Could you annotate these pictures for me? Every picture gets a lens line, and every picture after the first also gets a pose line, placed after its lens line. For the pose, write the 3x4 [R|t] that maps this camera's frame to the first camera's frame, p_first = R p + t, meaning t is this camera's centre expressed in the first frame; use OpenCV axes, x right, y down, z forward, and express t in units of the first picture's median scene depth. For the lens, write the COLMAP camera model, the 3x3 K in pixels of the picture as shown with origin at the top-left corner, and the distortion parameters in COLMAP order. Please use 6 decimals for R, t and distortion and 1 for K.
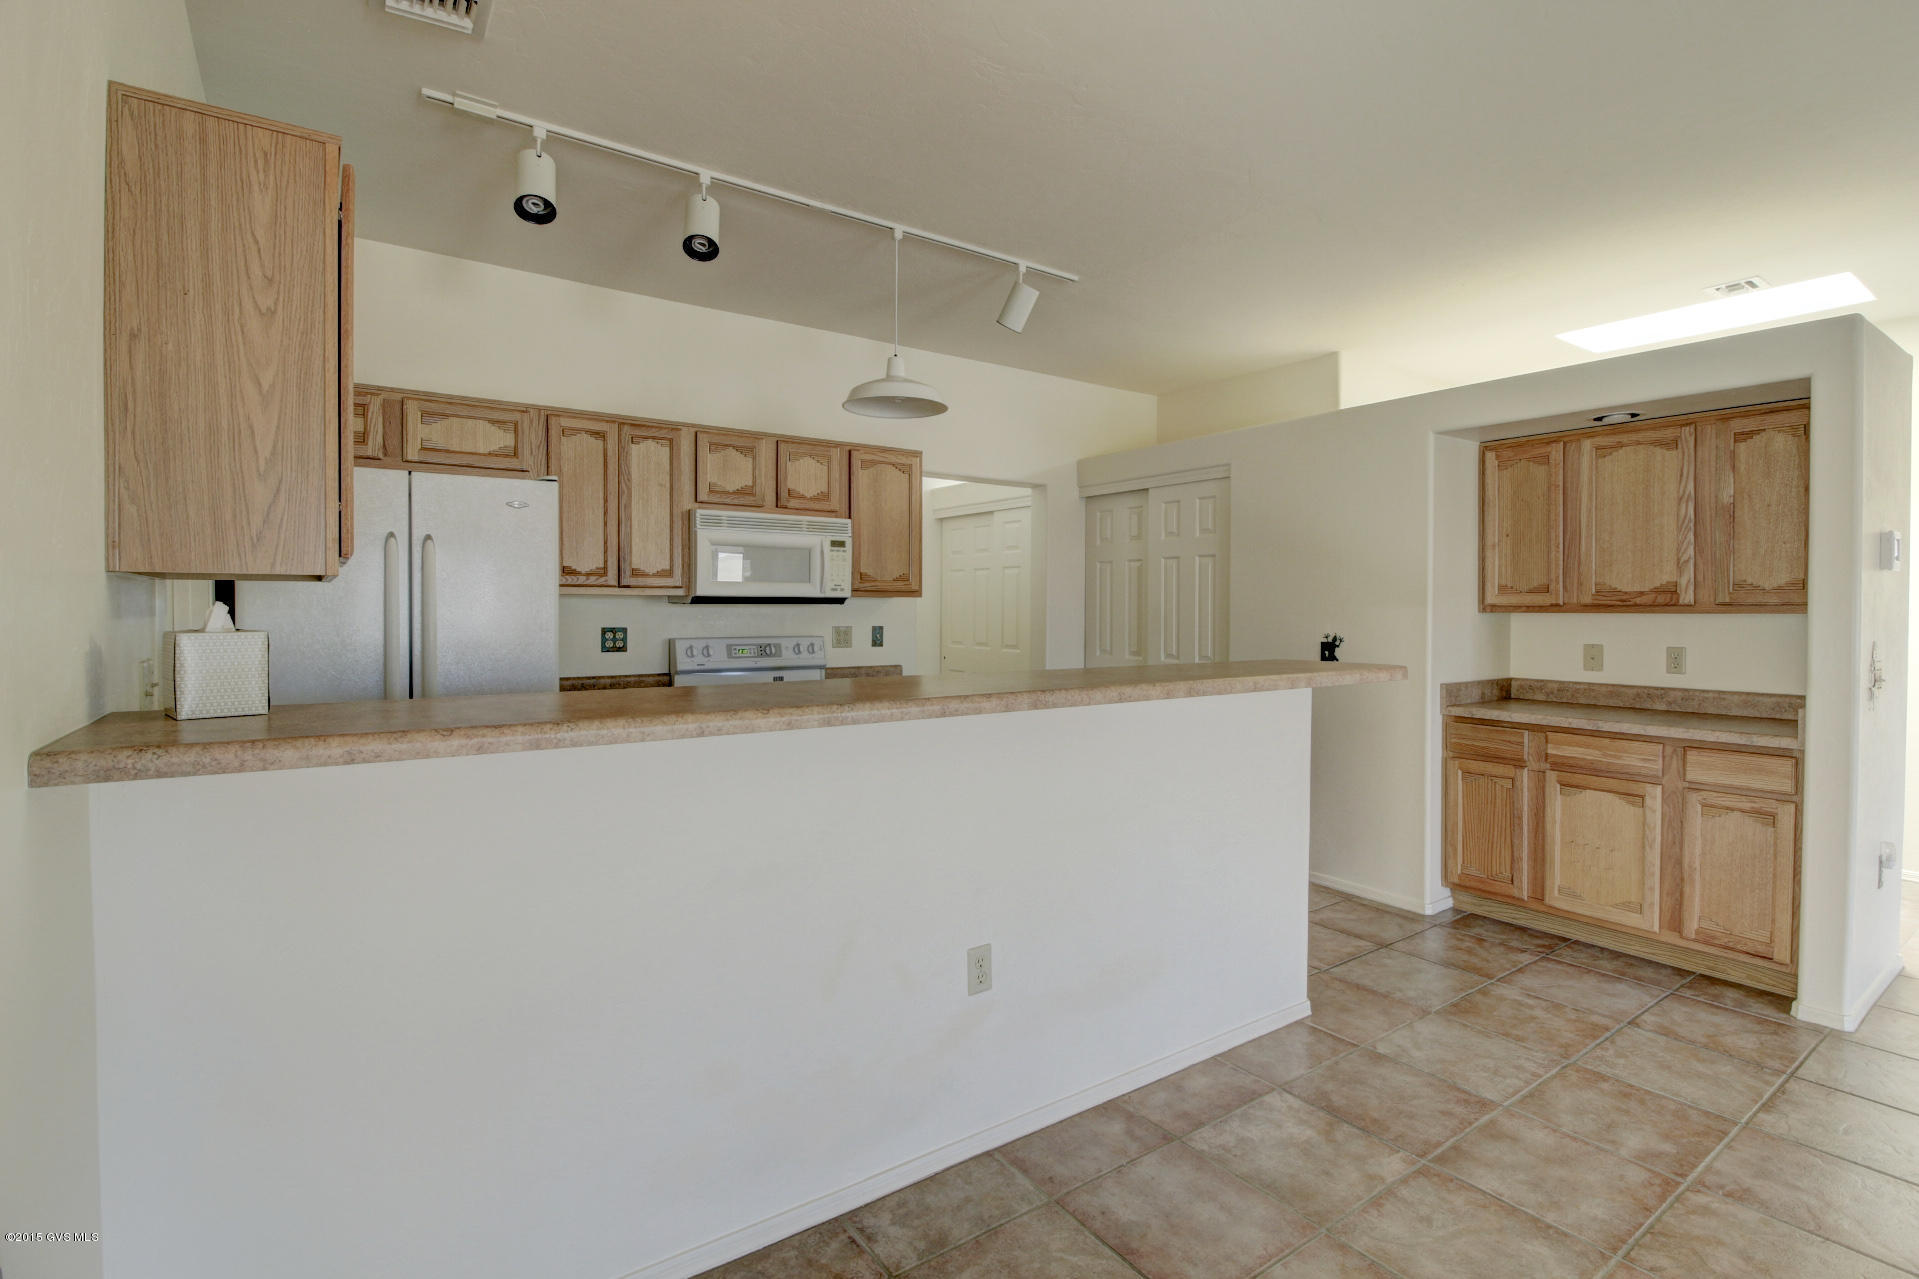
lens RADIAL K [[914.9, 0, 965.0], [0, 914.9, 619.3], [0, 0, 1]] dist [-0.000443, 0.000104]
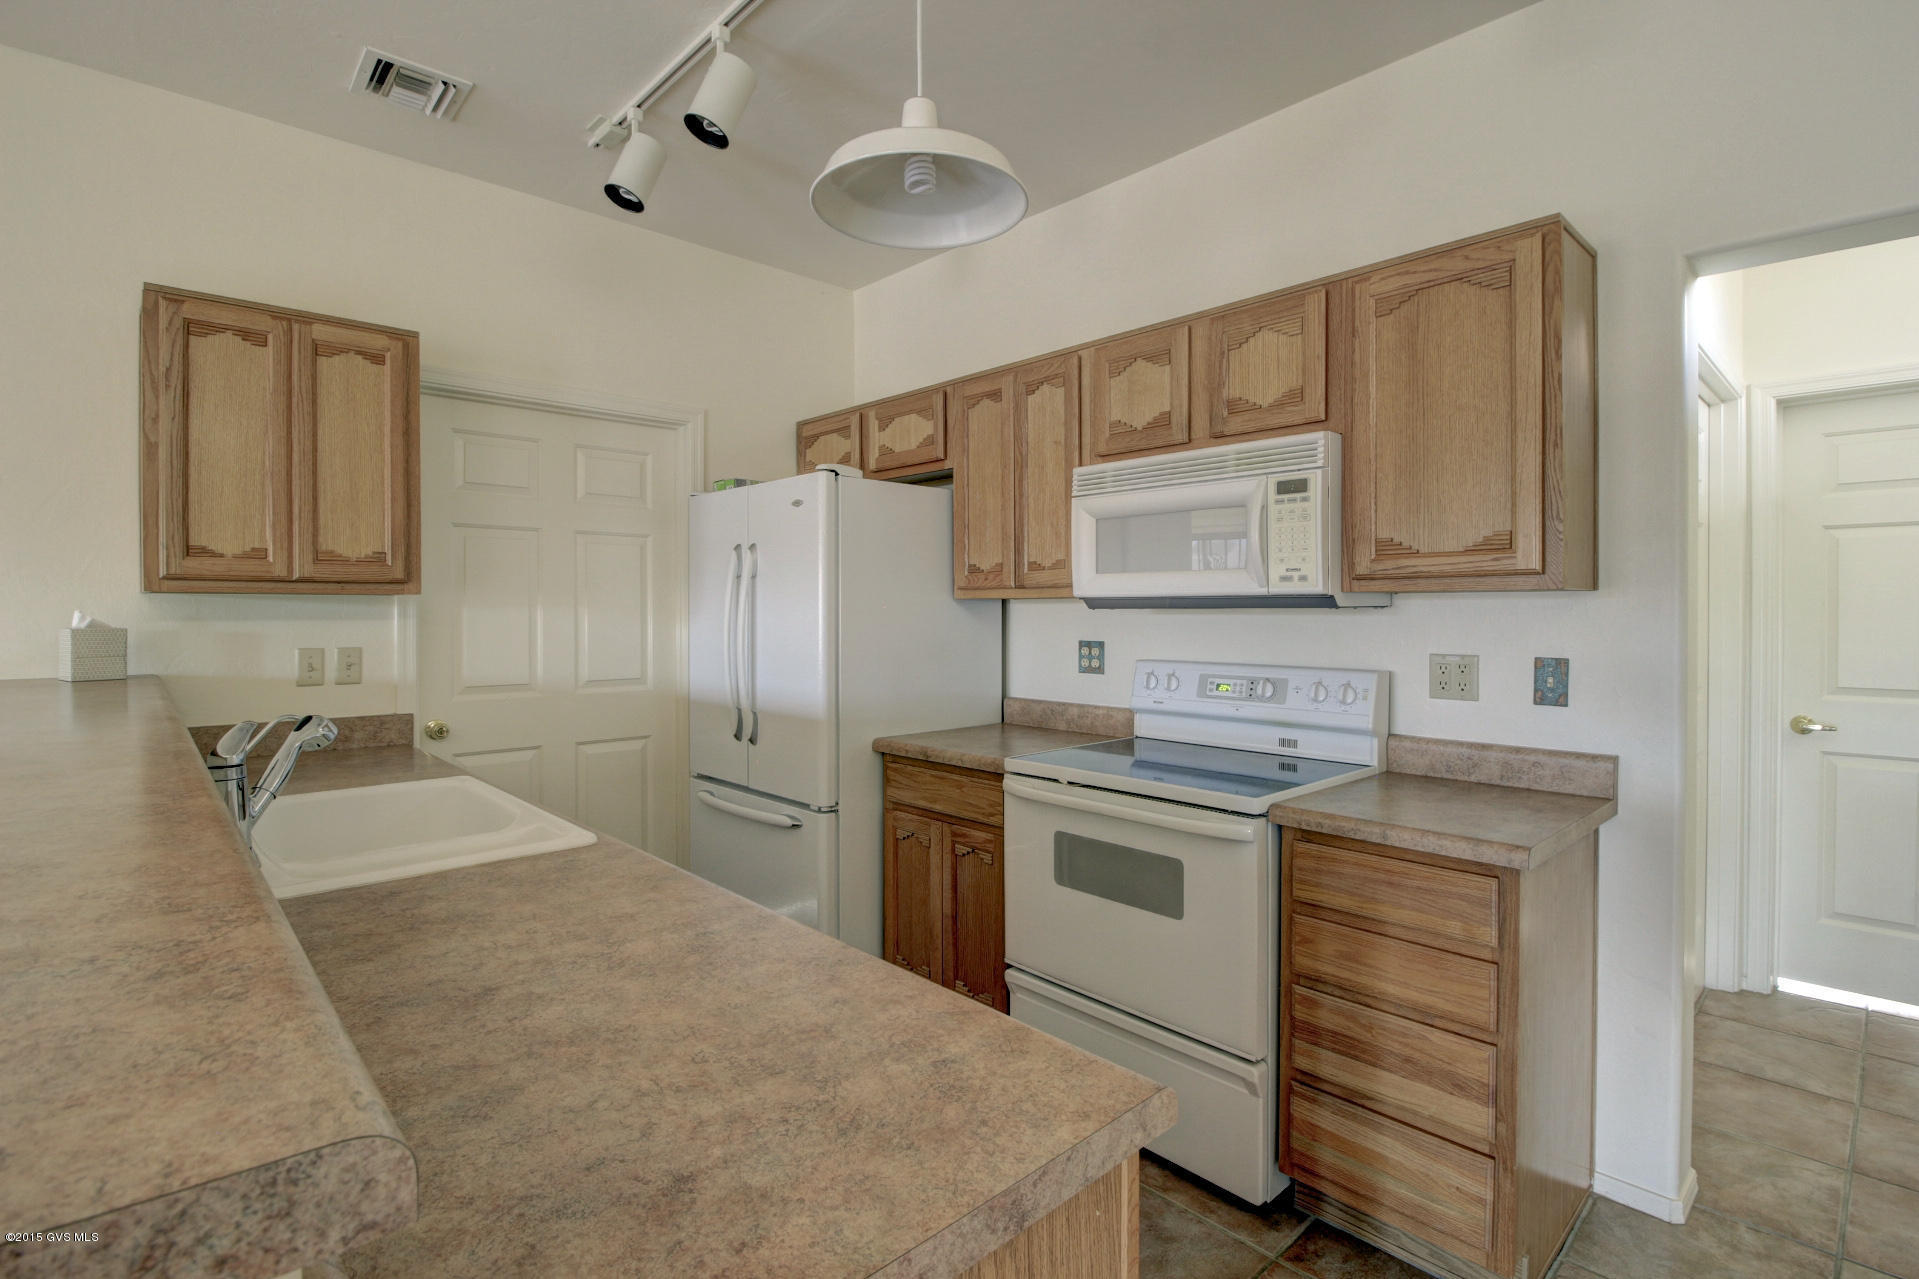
lens RADIAL K [[914.9, 0, 965.0], [0, 914.9, 619.3], [0, 0, 1]] dist [-0.000443, 0.000104]
pose [[0.142839, 0.005550, -0.989730, 0.334090], [-0.015451, 0.999875, 0.003377, -0.009328], [0.989625, 0.014810, 0.142907, 0.765731]]
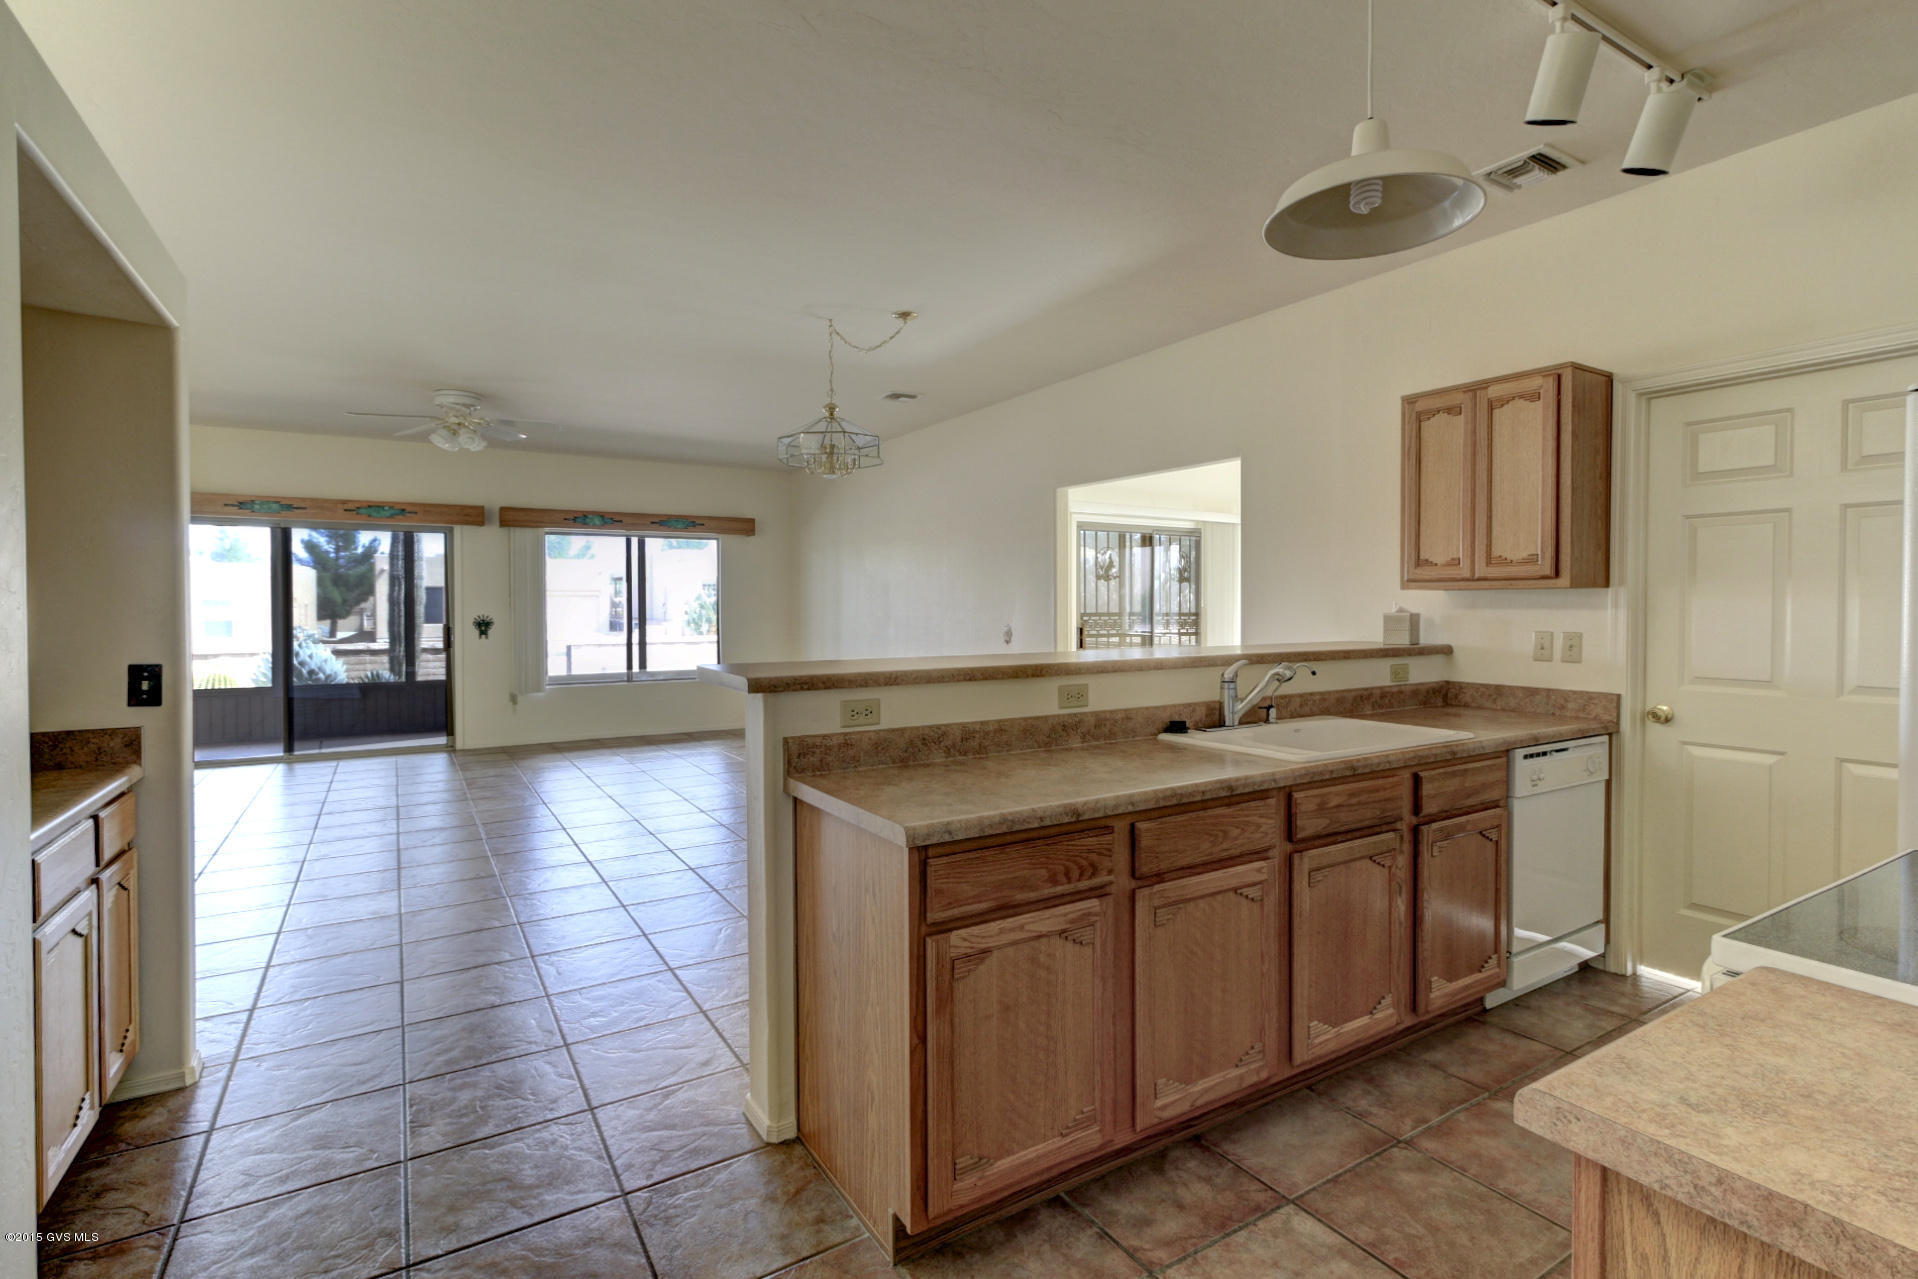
lens RADIAL K [[914.4, 0, 964.5], [0, 914.4, 619.3], [0, 0, 1]] dist [-0.000443, 0.000104]
pose [[-0.998289, -0.002949, 0.058390, 0.083083], [-0.000899, 0.999383, 0.035115, -0.018937], [-0.058458, 0.035002, -0.997676, 1.271577]]
